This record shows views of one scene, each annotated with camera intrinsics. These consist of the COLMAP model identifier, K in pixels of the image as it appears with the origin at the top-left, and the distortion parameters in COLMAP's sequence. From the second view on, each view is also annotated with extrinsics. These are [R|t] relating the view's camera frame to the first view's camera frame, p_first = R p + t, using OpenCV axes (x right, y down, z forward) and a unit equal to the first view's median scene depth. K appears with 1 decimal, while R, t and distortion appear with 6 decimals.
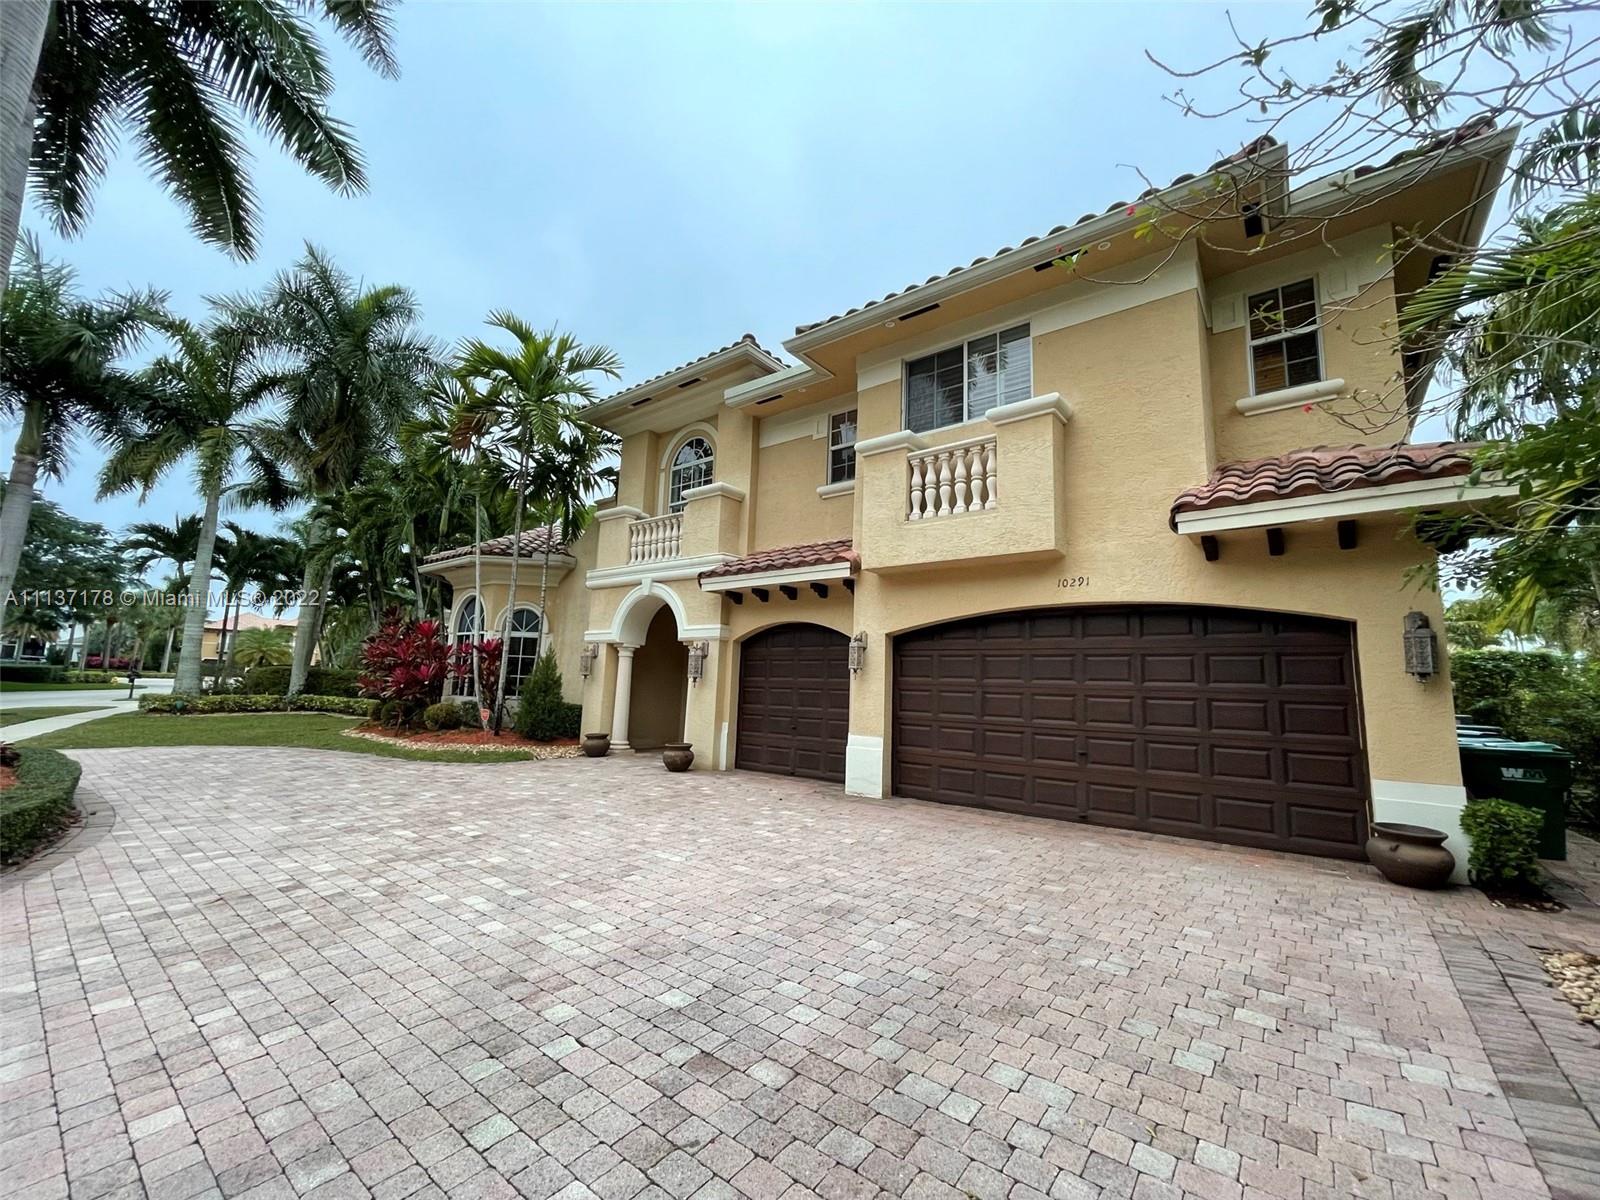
lens RADIAL K [[644.7, 0, 799.7], [0, 644.7, 593.5], [0, 0, 1]] dist [0.003007, 0.000311]
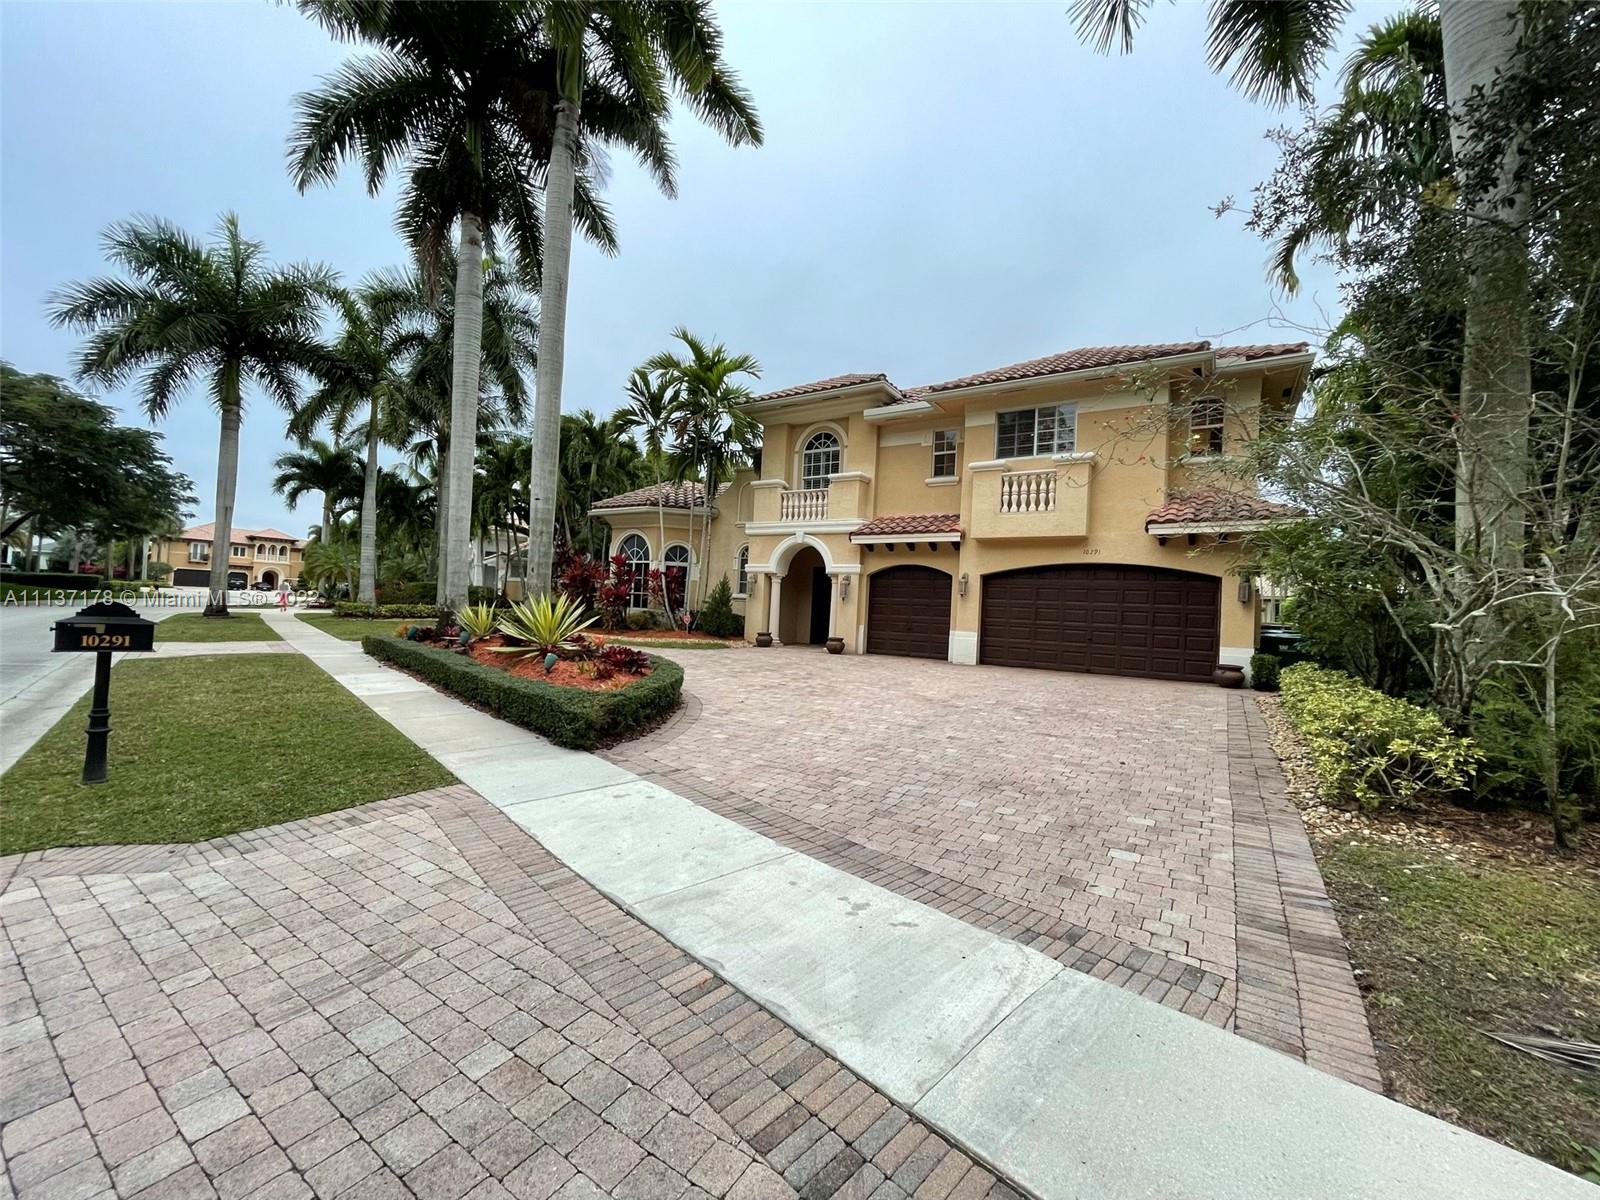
lens RADIAL K [[644.7, 0, 797.8], [0, 644.7, 601.5], [0, 0, 1]] dist [0.003007, 0.000311]
pose [[0.995819, 0.013075, 0.090411, -0.446388], [-0.025508, 0.990137, 0.137761, -0.081731], [-0.087718, -0.139491, 0.986331, -0.606410]]
